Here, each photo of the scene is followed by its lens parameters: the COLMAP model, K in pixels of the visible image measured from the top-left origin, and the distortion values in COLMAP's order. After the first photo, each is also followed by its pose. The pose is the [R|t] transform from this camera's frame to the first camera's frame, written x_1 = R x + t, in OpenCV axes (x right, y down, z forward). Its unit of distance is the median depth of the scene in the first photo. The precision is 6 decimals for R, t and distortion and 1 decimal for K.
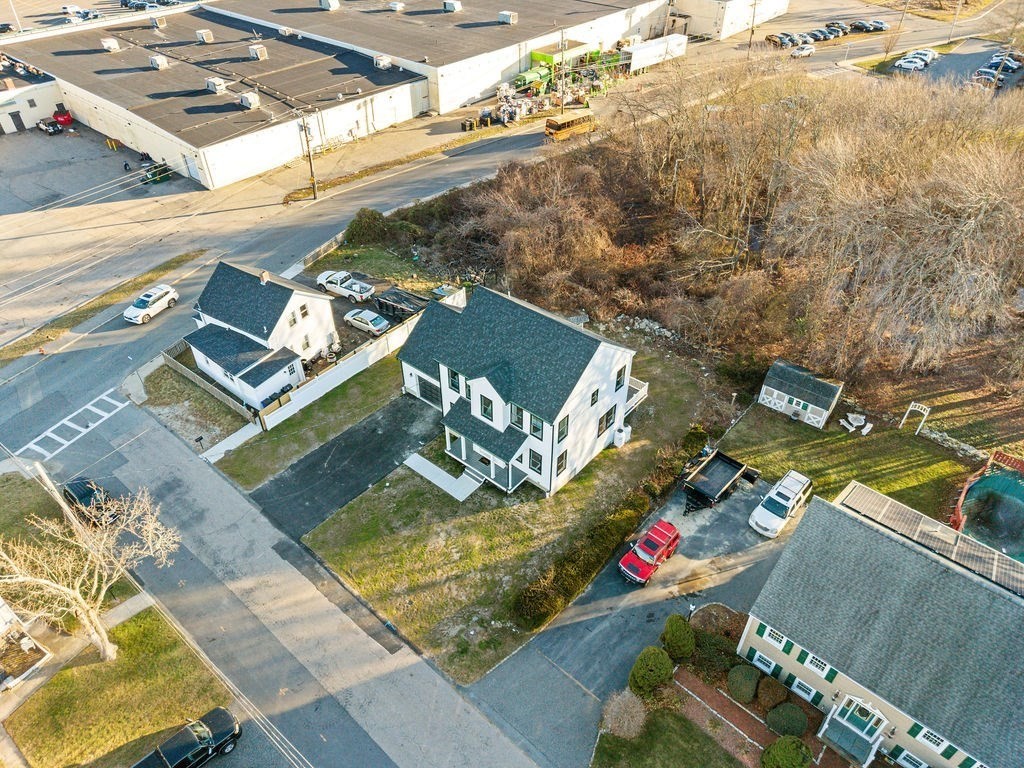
lens RADIAL K [[698.3, 0, 504.1], [0, 698.3, 385.5], [0, 0, 1]] dist [0.007169, -0.002251]
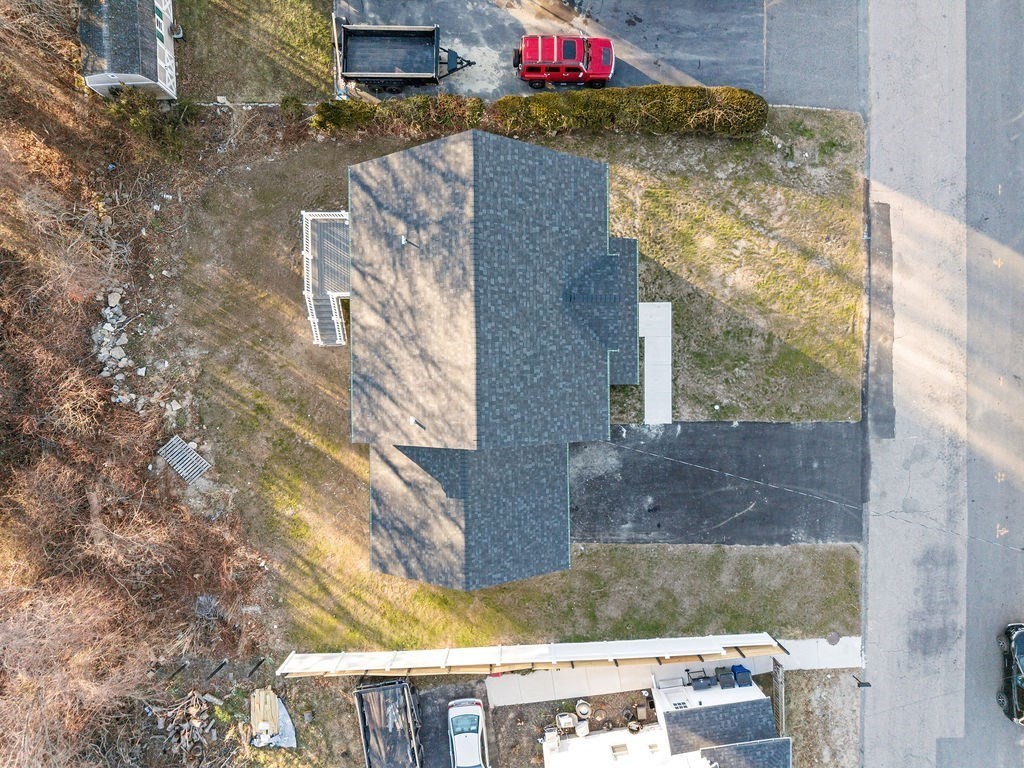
lens RADIAL K [[698.3, 0, 504.1], [0, 698.3, 385.5], [0, 0, 1]] dist [0.007169, -0.002251]
pose [[-0.656370, -0.754434, -0.002718, -0.012017], [0.476893, -0.417690, 0.773375, -0.493558], [-0.584596, 0.506324, 0.633943, 0.692038]]
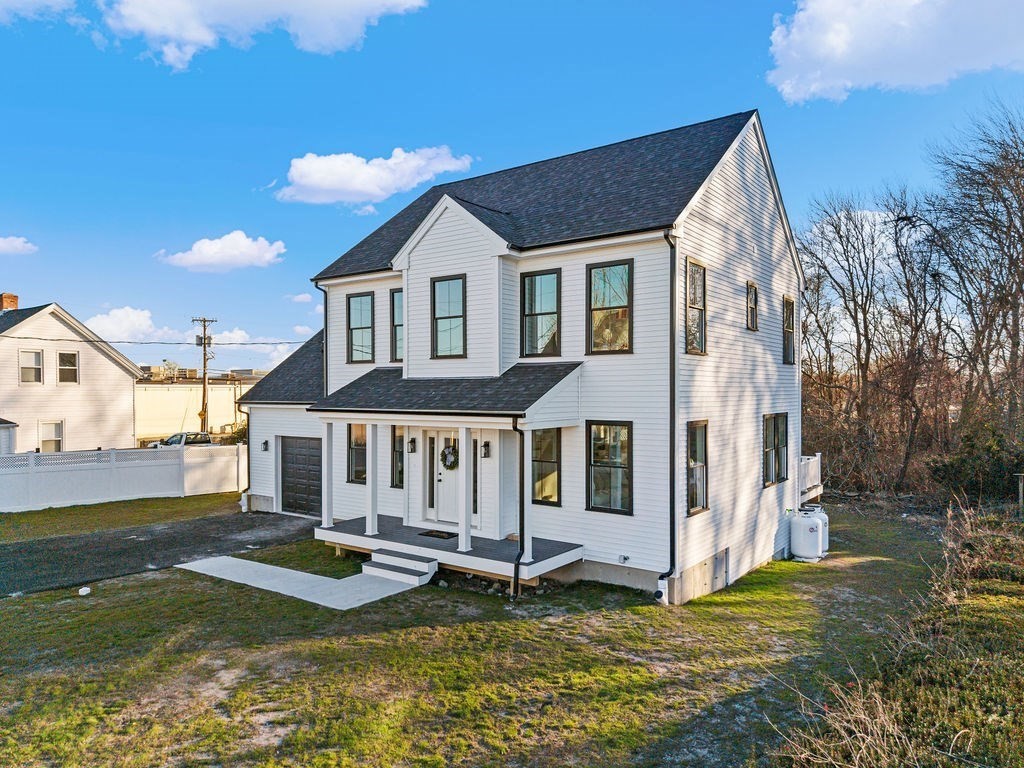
lens RADIAL K [[698.3, 0, 504.1], [0, 698.3, 385.5], [0, 0, 1]] dist [0.007169, -0.002251]
pose [[0.998099, 0.001413, 0.061616, -0.017850], [0.038246, 0.769764, -0.637181, 0.268355], [-0.048330, 0.638327, 0.768247, 0.743490]]
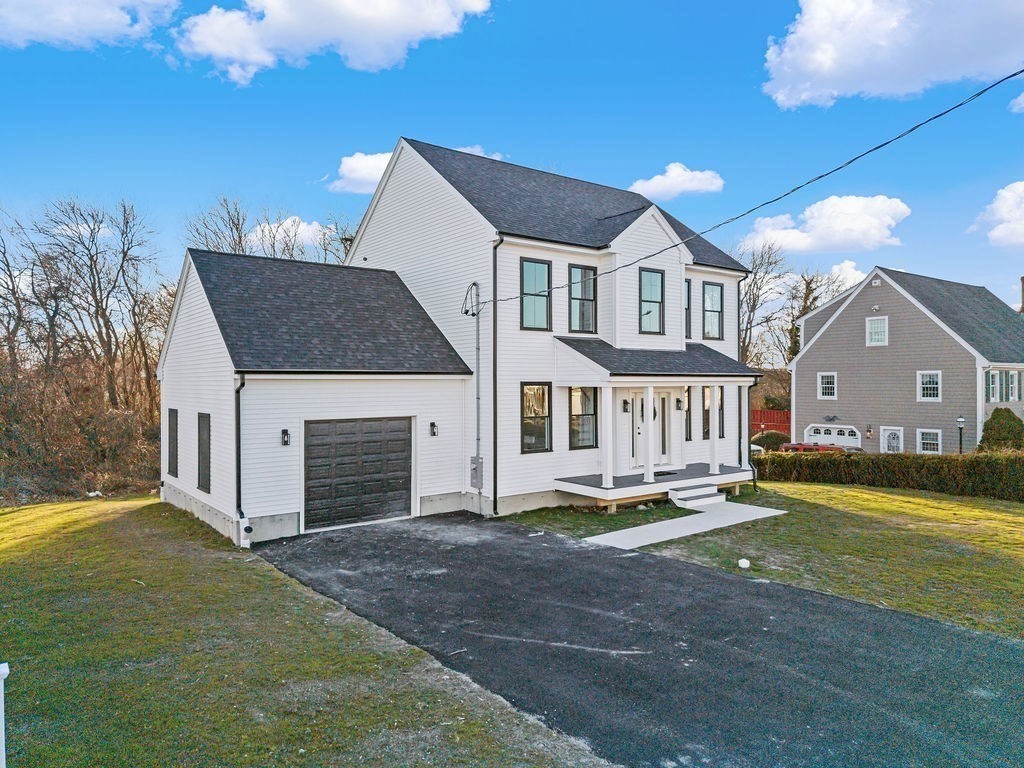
lens RADIAL K [[698.3, 0, 504.1], [0, 698.3, 385.5], [0, 0, 1]] dist [0.007169, -0.002251]
pose [[0.220020, -0.002147, 0.975493, -0.448505], [0.621482, 0.771093, -0.138476, 0.073408], [-0.751899, 0.636719, 0.170990, 1.004695]]
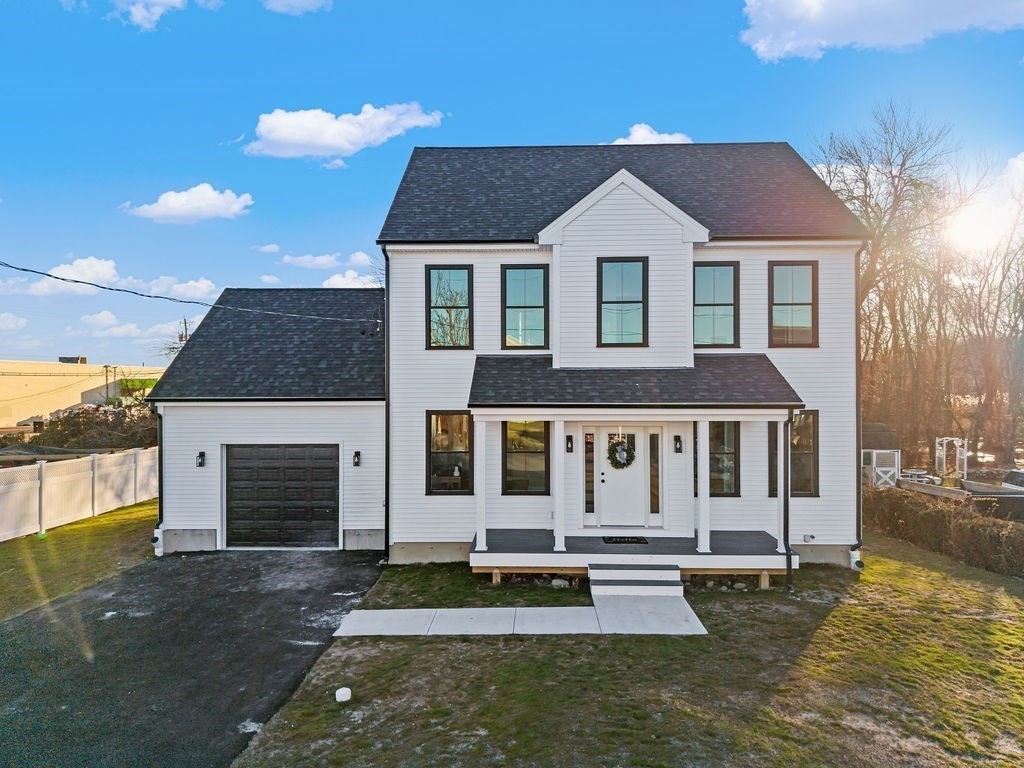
lens RADIAL K [[691.6, 0, 500.0], [0, 691.6, 371.5], [0, 0, 1]] dist [0.000708, -0.002379]
pose [[0.788227, 0.012643, 0.615254, -0.250744], [0.391190, 0.761492, -0.516817, 0.189640], [-0.475045, 0.648051, 0.595283, 0.843762]]
